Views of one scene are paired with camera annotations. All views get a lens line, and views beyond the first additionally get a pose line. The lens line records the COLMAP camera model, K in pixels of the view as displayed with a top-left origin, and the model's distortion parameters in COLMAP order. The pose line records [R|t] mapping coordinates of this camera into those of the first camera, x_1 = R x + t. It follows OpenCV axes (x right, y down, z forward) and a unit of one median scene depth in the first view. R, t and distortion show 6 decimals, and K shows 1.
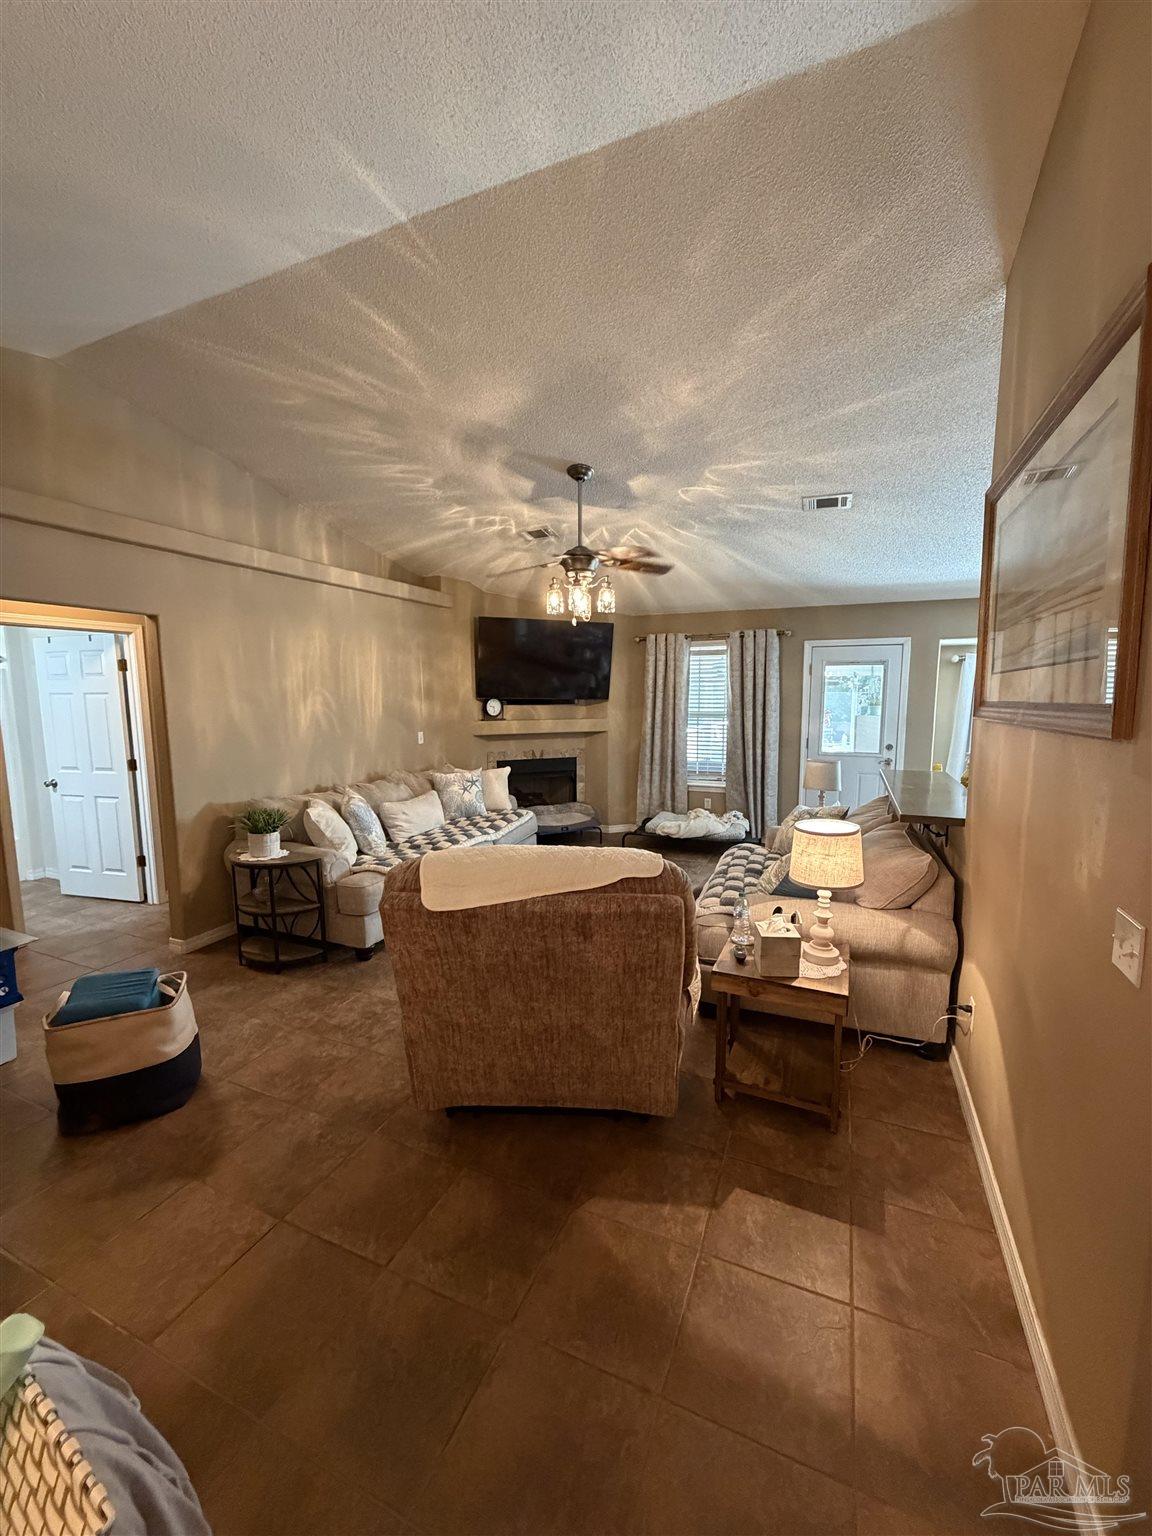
lens RADIAL K [[613.6, 0, 575.8], [0, 613.6, 765.6], [0, 0, 1]] dist [-0.000234, -0.000062]
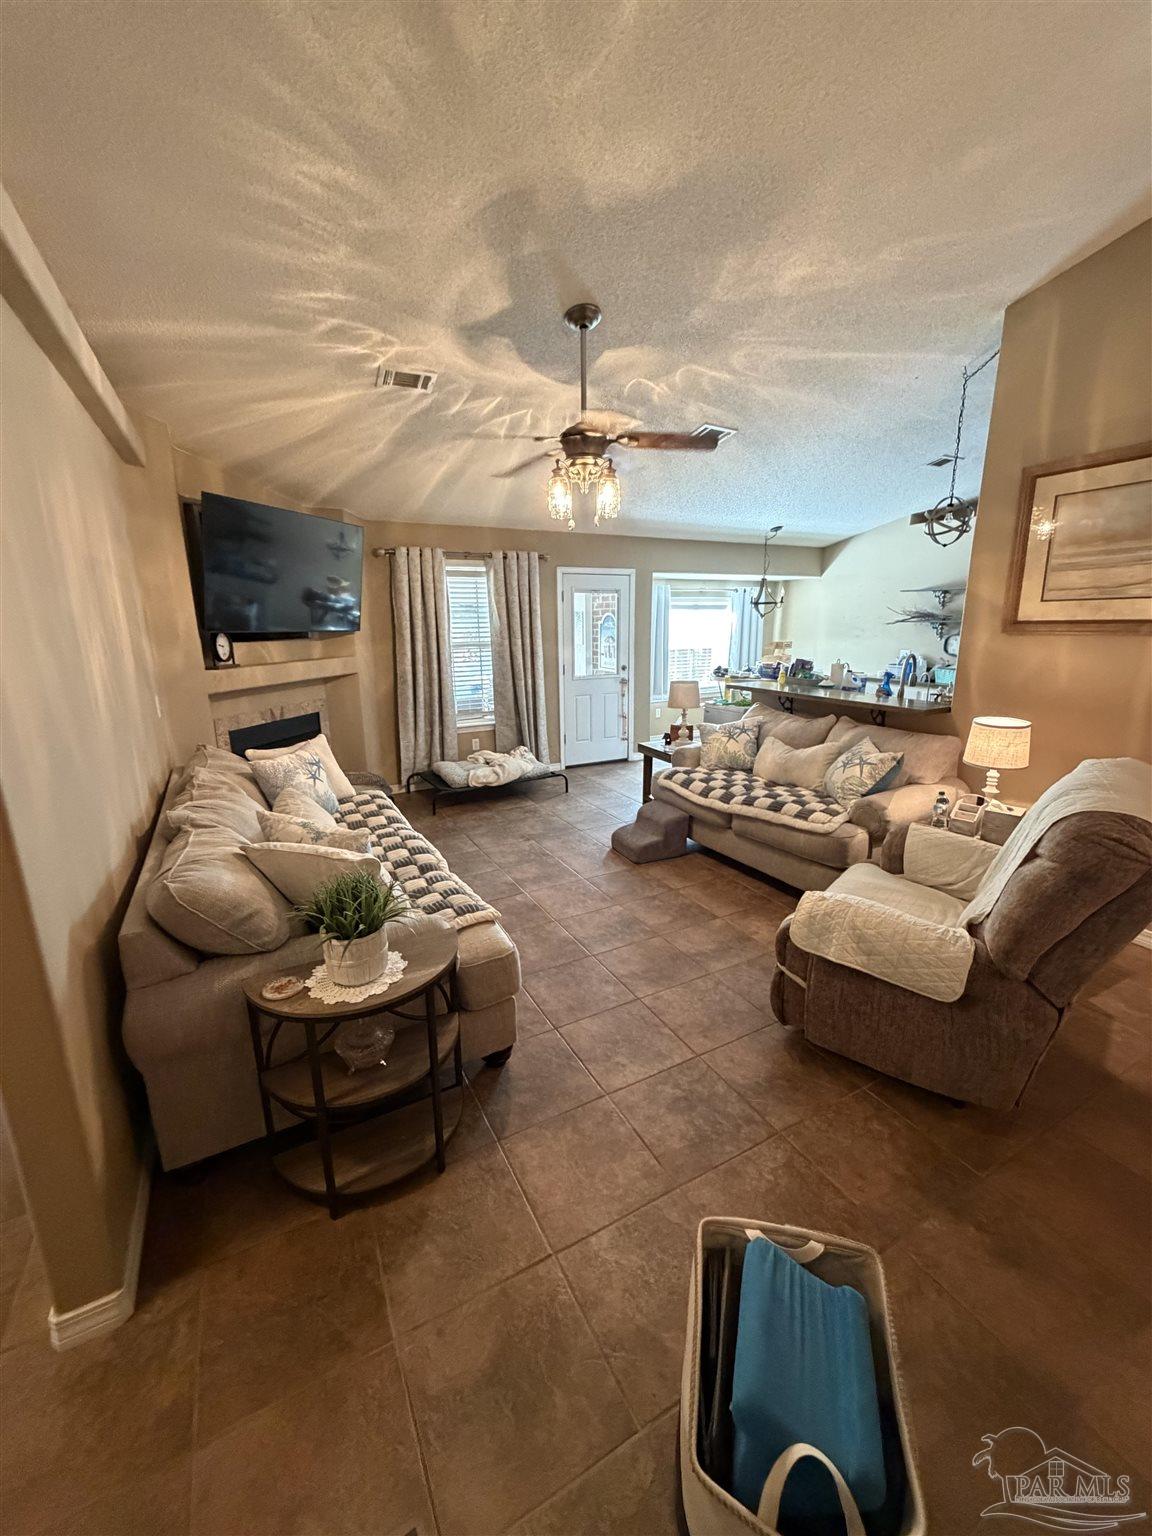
lens RADIAL K [[613.6, 0, 575.8], [0, 613.6, 765.6], [0, 0, 1]] dist [-0.000234, -0.000062]
pose [[0.619274, -0.188007, 0.762334, -0.415876], [0.103485, 0.981983, 0.158112, -0.038280], [-0.778325, -0.019025, 0.627573, 0.328310]]
